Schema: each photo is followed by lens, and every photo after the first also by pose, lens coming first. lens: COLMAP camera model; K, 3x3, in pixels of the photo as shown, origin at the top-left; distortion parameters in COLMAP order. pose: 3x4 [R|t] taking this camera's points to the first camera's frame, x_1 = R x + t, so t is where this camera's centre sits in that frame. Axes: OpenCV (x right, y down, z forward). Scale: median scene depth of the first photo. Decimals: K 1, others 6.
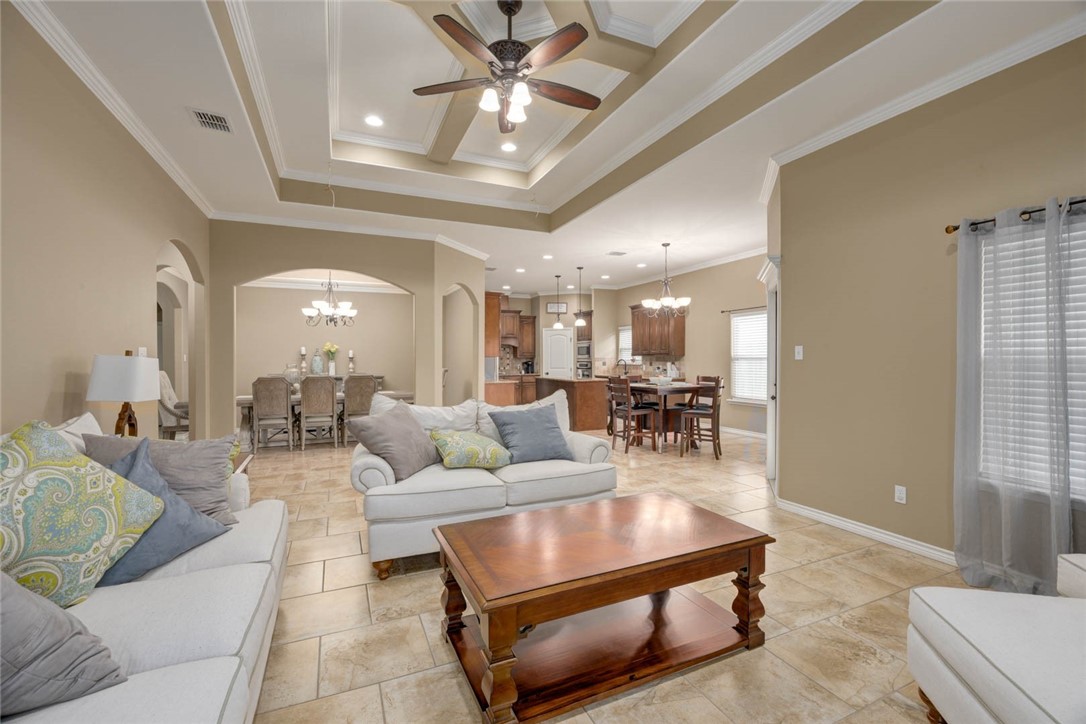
lens RADIAL K [[484.0, 0, 542.0], [0, 484.0, 362.1], [0, 0, 1]] dist [-0.009370, 0.001136]
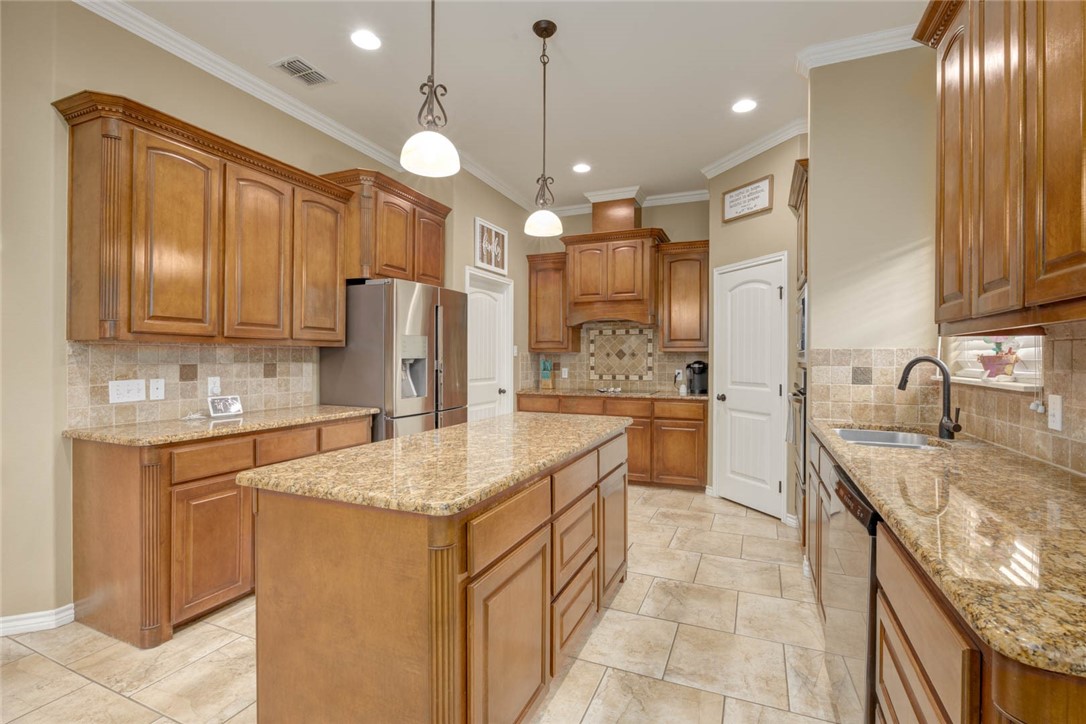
lens RADIAL K [[484.0, 0, 554.7], [0, 484.0, 358.1], [0, 0, 1]] dist [-0.009370, 0.001136]
pose [[0.666772, 0.005663, -0.745240, 0.201812], [-0.009192, 0.999958, -0.000626, -0.003418], [0.745205, 0.007268, 0.666796, 0.733937]]
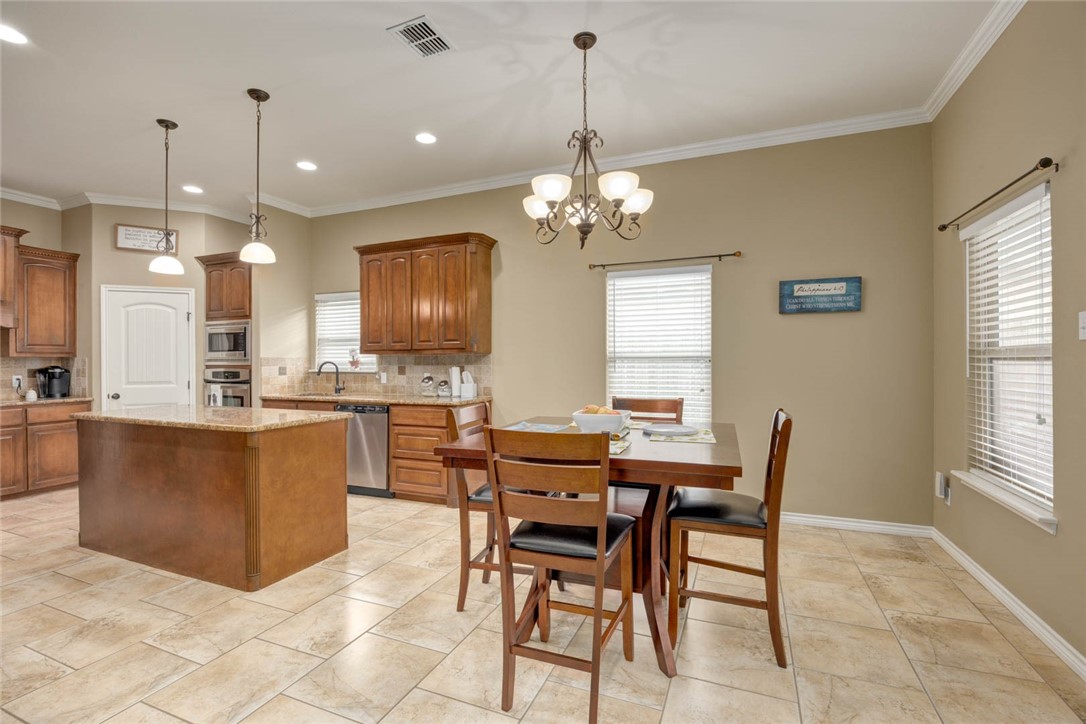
lens RADIAL K [[484.0, 0, 548.4], [0, 484.0, 361.2], [0, 0, 1]] dist [-0.009370, 0.001136]
pose [[0.722630, 0.002423, 0.691231, -0.006573], [0.005222, 0.999946, -0.008965, -0.000378], [-0.691216, 0.010088, 0.722578, 0.491017]]
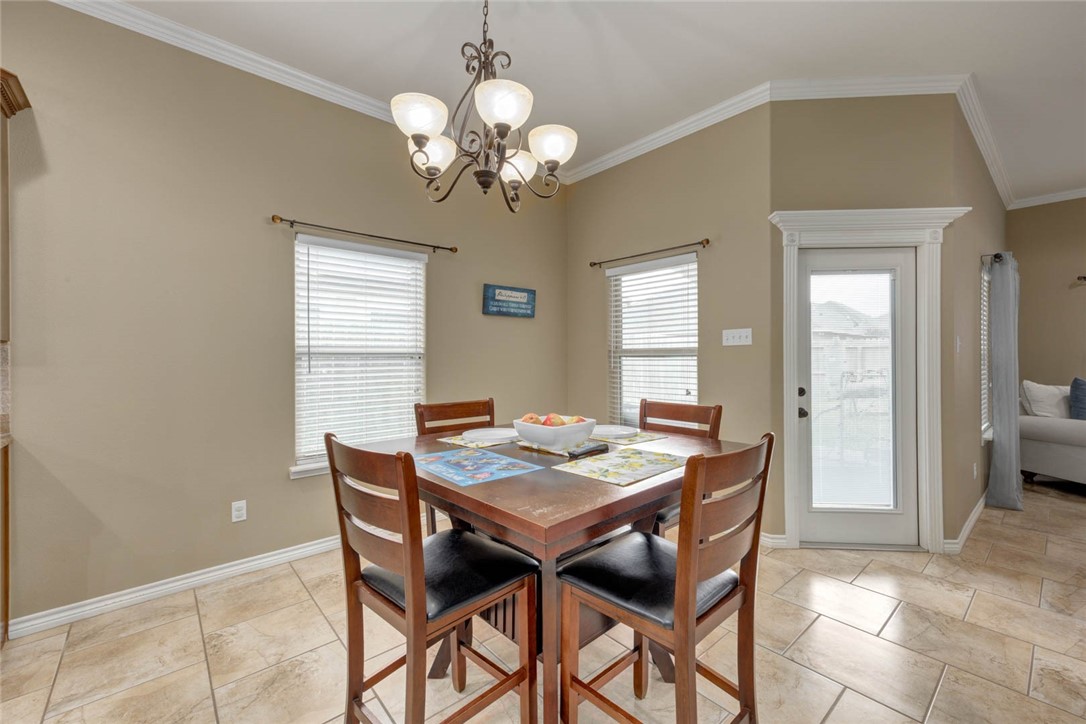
lens RADIAL K [[429.7, 0, 533.2], [0, 429.7, 359.4], [0, 0, 1]] dist [-0.001594, -0.000048]
pose [[-0.276430, 0.001608, 0.961033, 0.021298], [0.012104, 0.999925, 0.001809, -0.001602], [-0.960958, 0.012132, -0.276428, 0.672054]]
